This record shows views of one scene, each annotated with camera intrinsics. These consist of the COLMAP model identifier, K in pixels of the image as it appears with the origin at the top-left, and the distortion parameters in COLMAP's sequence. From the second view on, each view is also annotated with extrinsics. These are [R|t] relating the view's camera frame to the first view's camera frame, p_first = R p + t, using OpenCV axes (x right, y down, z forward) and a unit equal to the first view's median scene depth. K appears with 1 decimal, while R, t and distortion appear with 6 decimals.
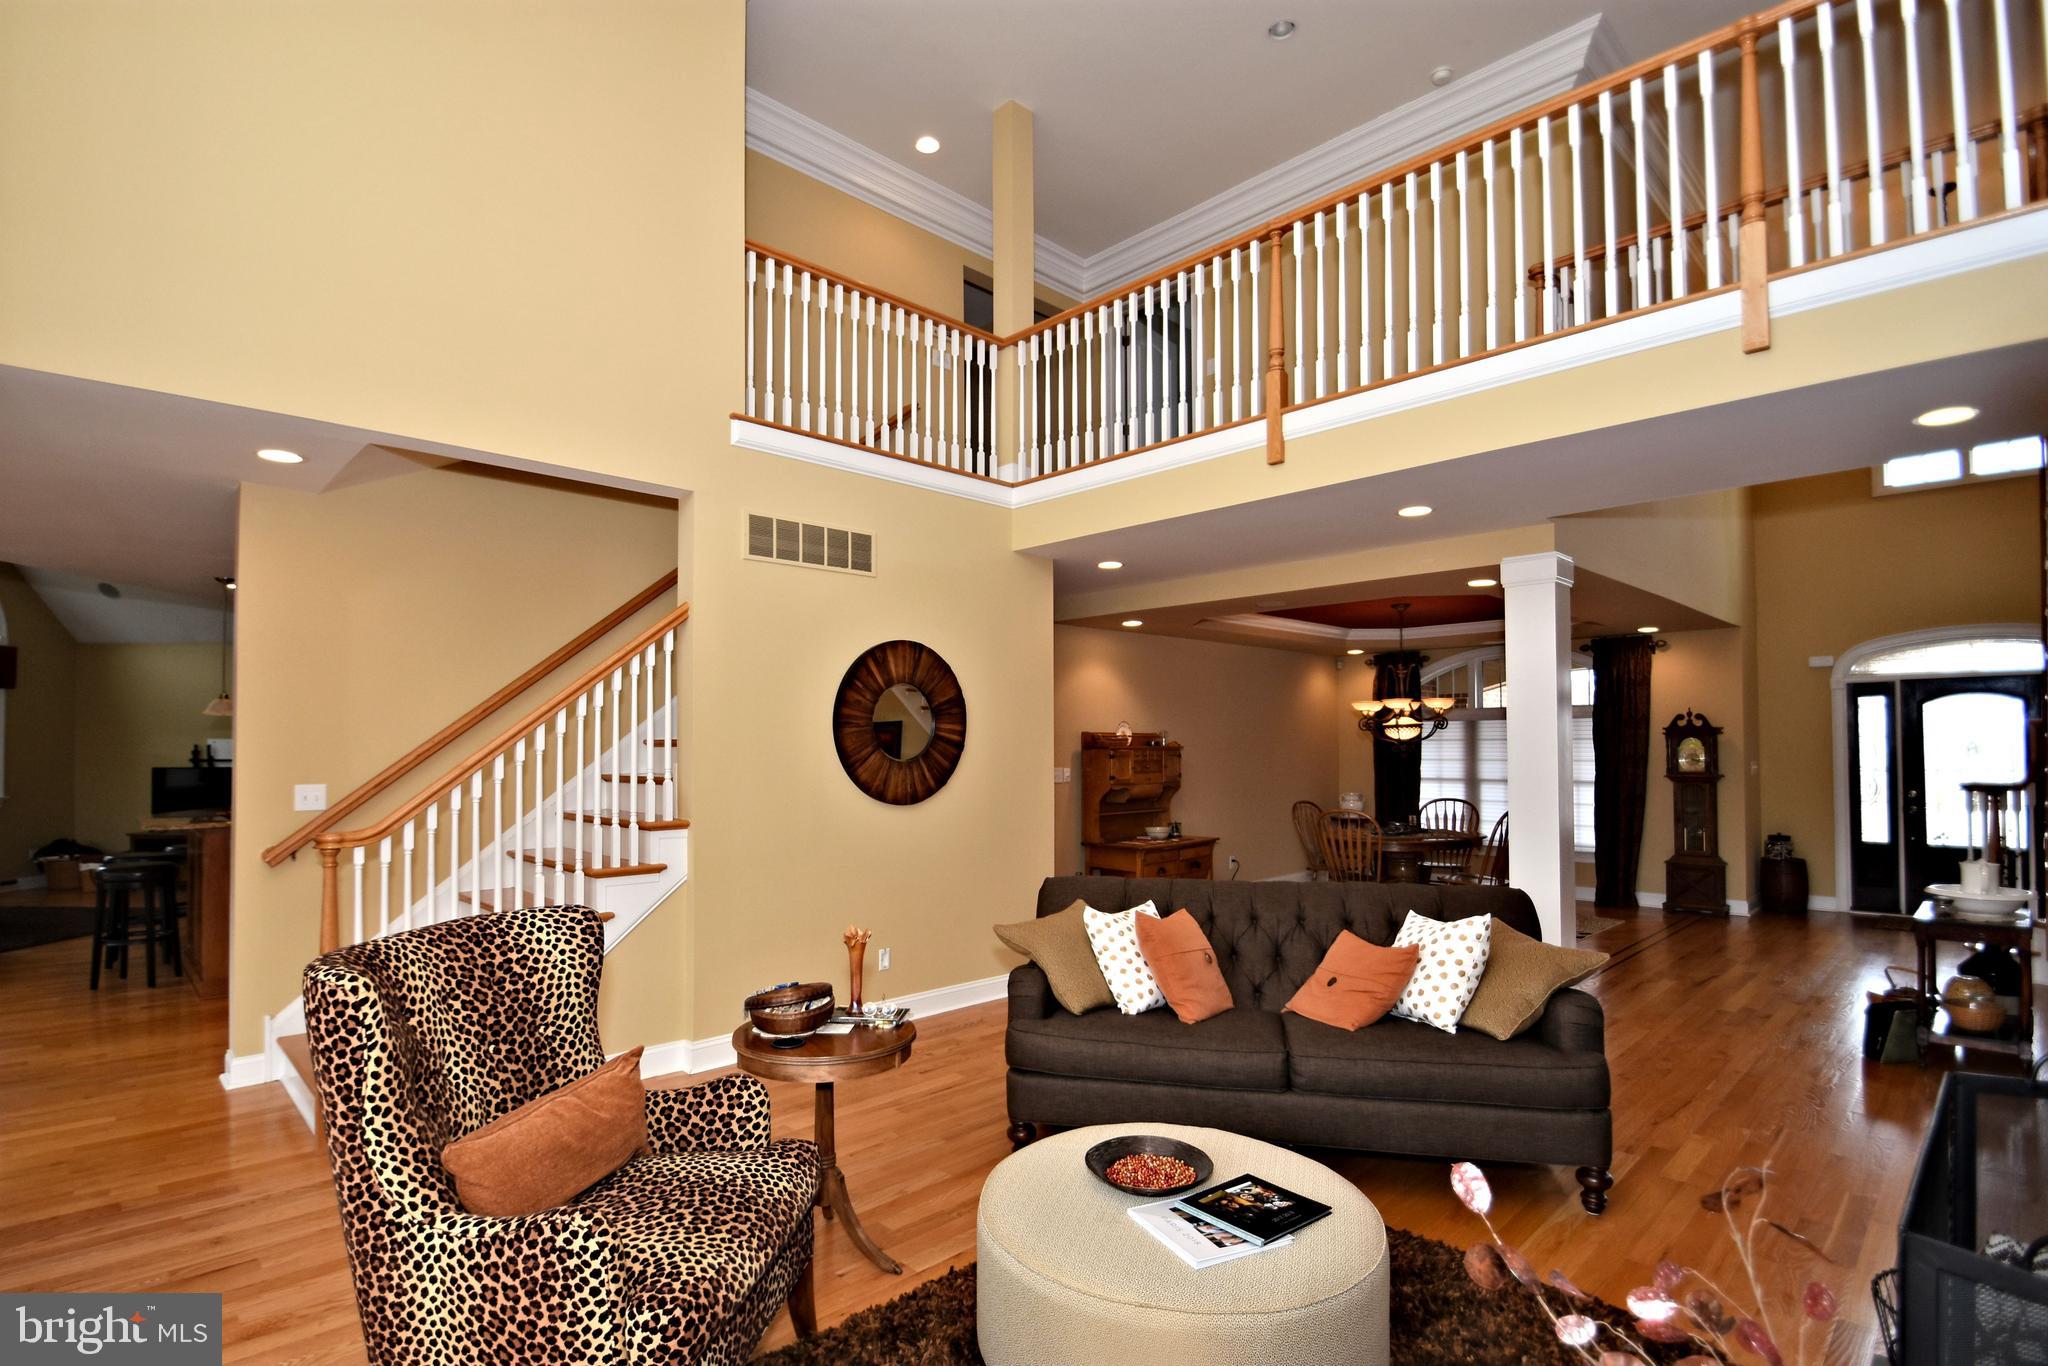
lens RADIAL K [[975.0, 0, 927.6], [0, 975.0, 715.2], [0, 0, 1]] dist [-0.013536, -0.002966]
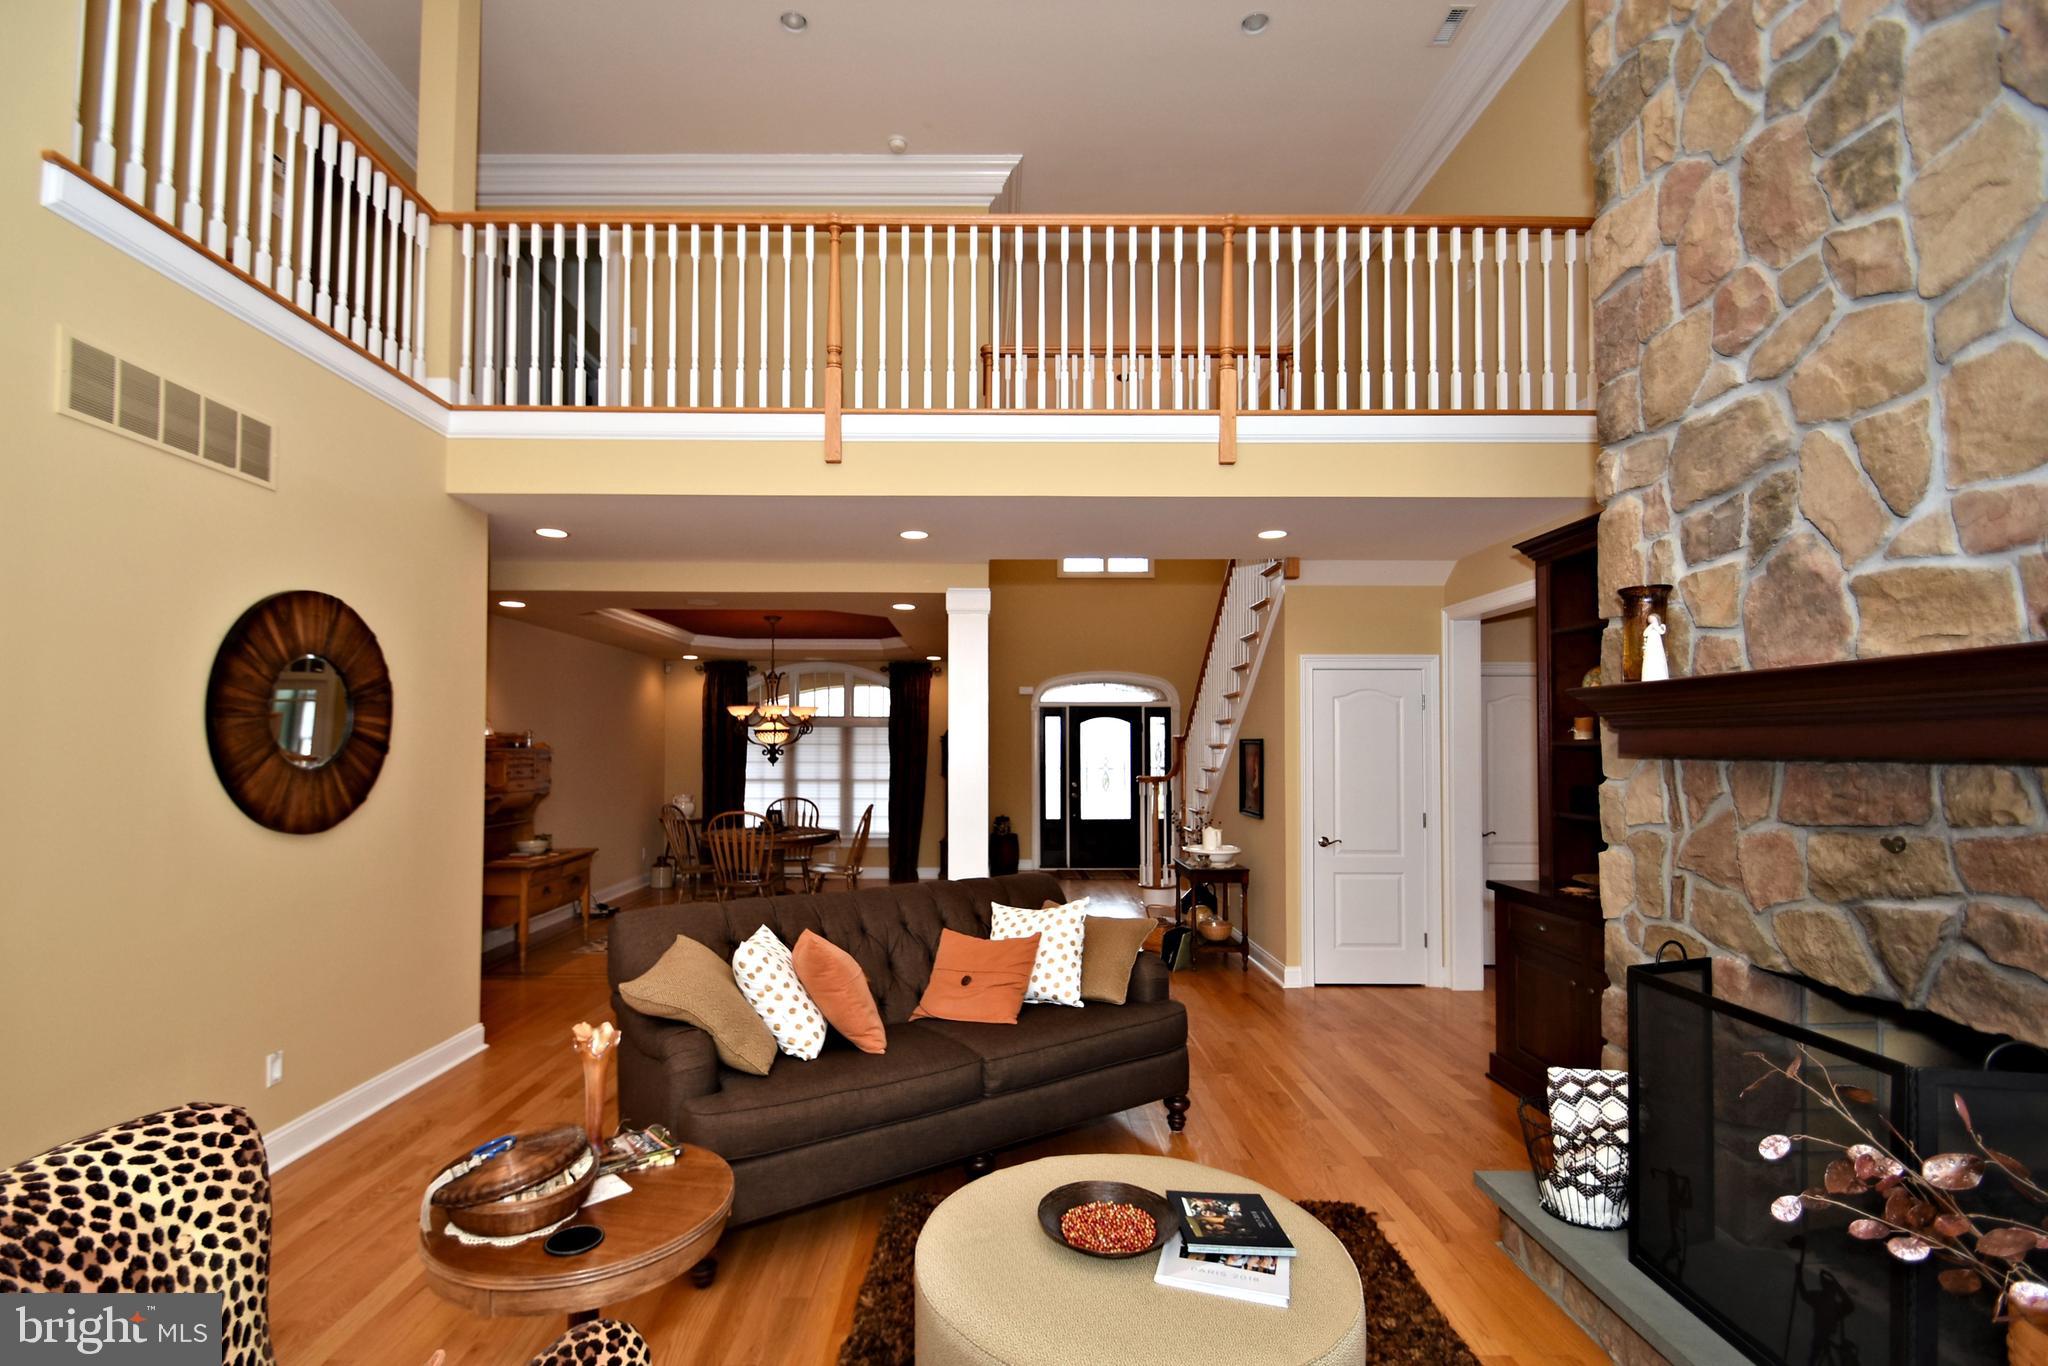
lens RADIAL K [[947.6, 0, 1005.2], [0, 947.6, 719.4], [0, 0, 1]] dist [0.000361, -0.008870]
pose [[0.657899, 0.029042, 0.752546, -0.214041], [-0.029951, 0.999475, -0.012388, 0.006482], [-0.752510, -0.014389, 0.658423, 0.211122]]
